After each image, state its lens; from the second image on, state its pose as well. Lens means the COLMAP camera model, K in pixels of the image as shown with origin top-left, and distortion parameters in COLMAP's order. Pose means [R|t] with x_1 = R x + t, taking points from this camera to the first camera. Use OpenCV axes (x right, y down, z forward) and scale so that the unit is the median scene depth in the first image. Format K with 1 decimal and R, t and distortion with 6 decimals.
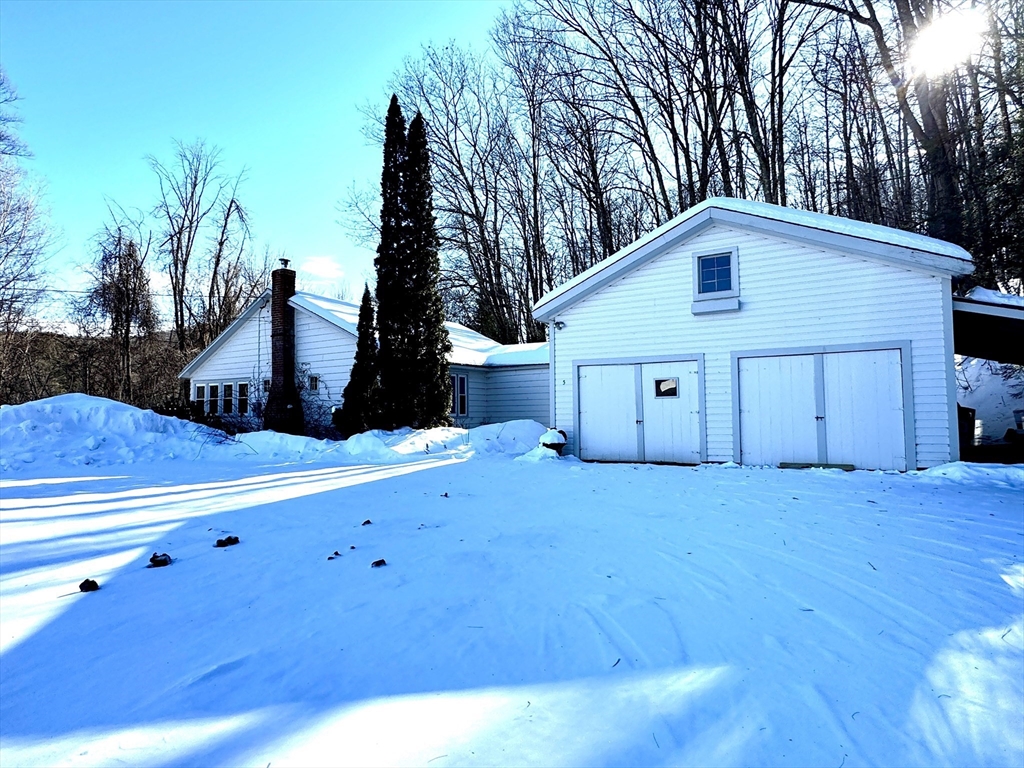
lens RADIAL K [[545.5, 0, 510.1], [0, 545.5, 387.7], [0, 0, 1]] dist [-0.002717, -0.000164]
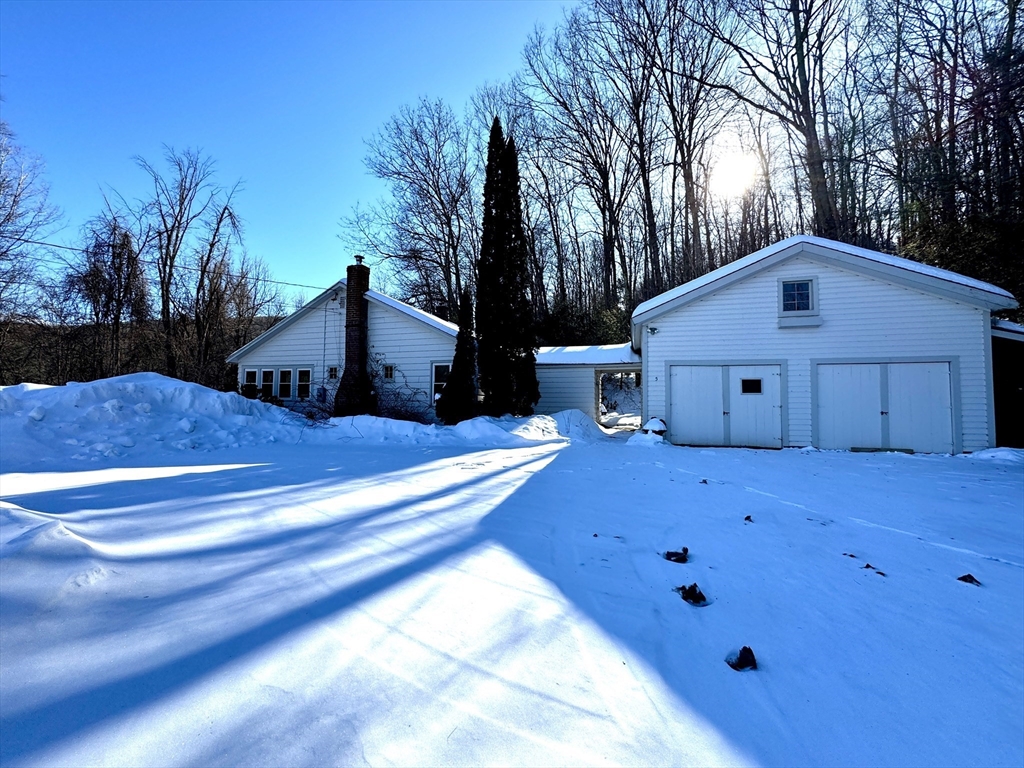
lens RADIAL K [[407.2, 0, 513.4], [0, 407.2, 385.5], [0, 0, 1]] dist [-0.003383, -0.000017]
pose [[0.974296, 0.032444, 0.222923, -0.361457], [-0.032537, 0.999465, -0.003257, 0.015970], [-0.222910, -0.004080, 0.974831, 0.183708]]
